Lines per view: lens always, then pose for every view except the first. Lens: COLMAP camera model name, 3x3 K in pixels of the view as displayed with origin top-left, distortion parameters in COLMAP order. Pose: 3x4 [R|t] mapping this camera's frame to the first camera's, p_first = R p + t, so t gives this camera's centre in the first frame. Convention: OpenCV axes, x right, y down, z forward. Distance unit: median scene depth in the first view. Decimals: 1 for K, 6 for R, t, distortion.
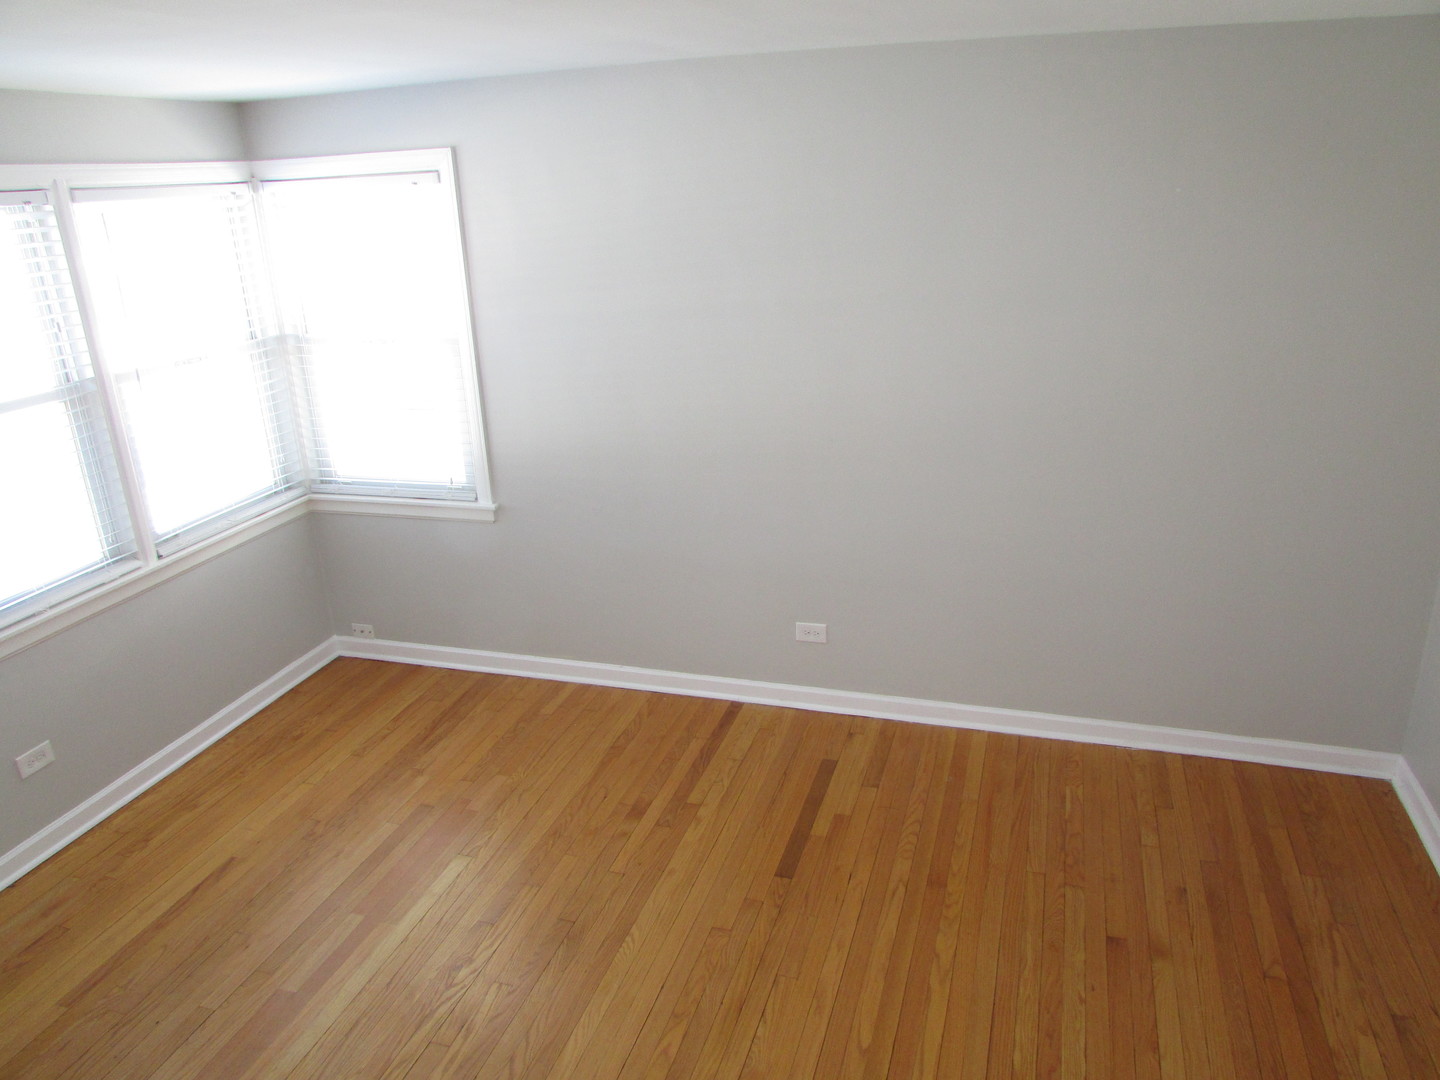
lens RADIAL K [[1034.9, 0, 708.0], [0, 1034.9, 544.0], [0, 0, 1]] dist [-0.007398, 0.003051]
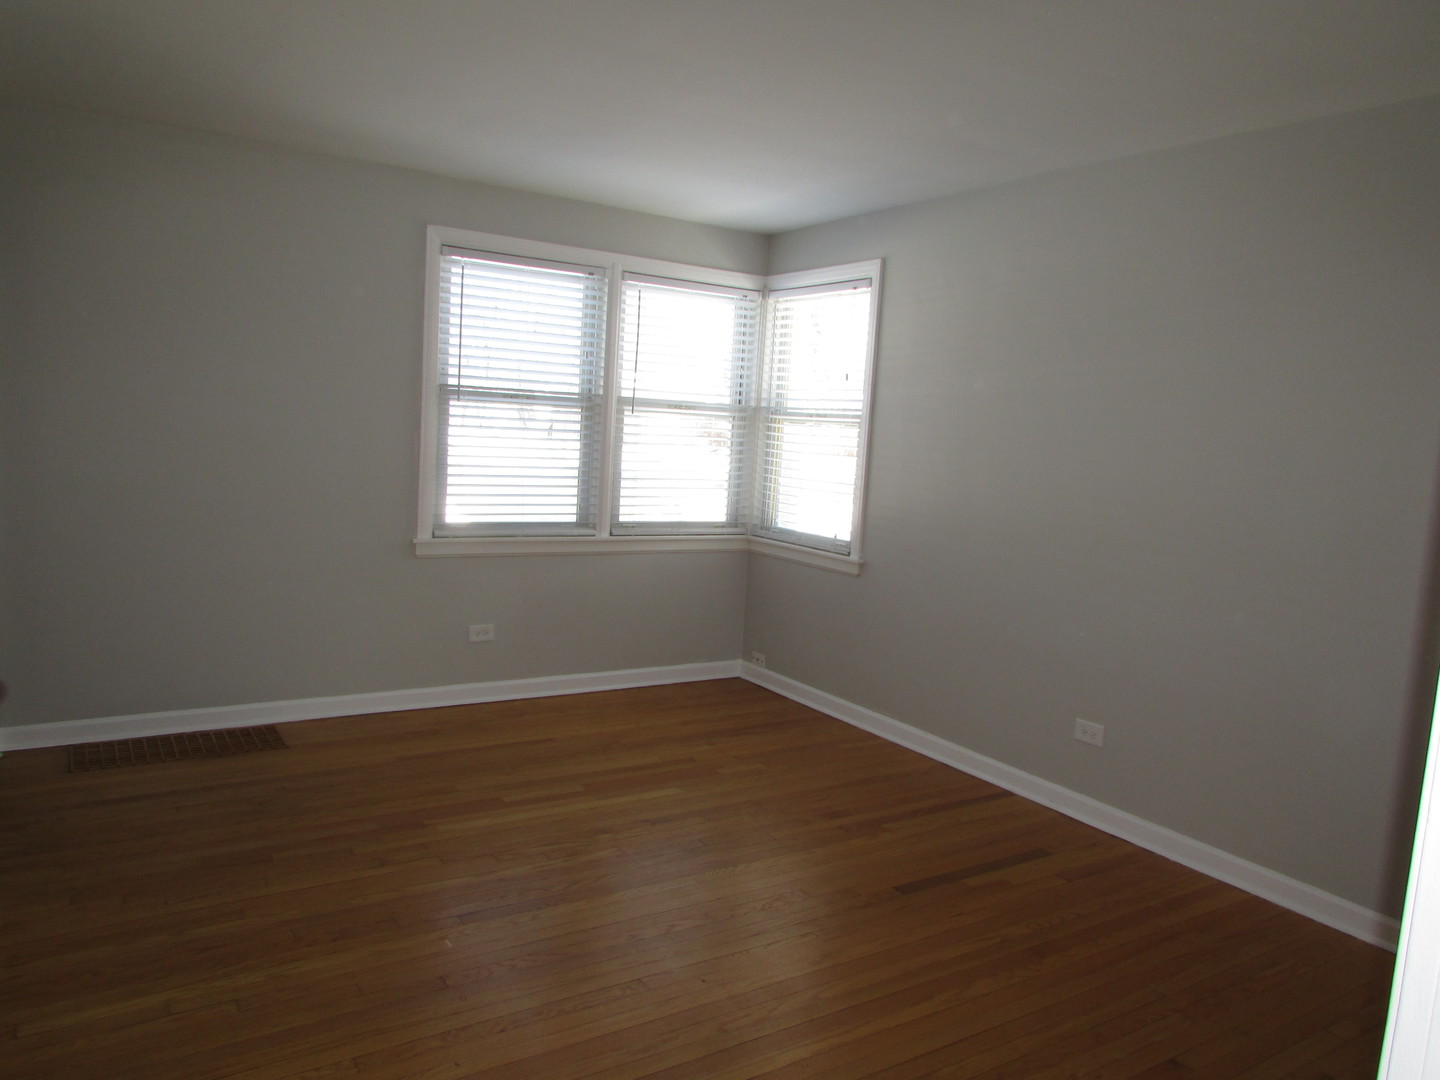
lens RADIAL K [[1042.0, 0, 717.8], [0, 1042.0, 533.3], [0, 0, 1]] dist [-0.007744, 0.002286]
pose [[0.769525, 0.158981, -0.618511, 0.408257], [-0.307024, 0.941344, -0.140026, 0.155308], [0.559971, 0.297652, 0.773199, 0.020804]]
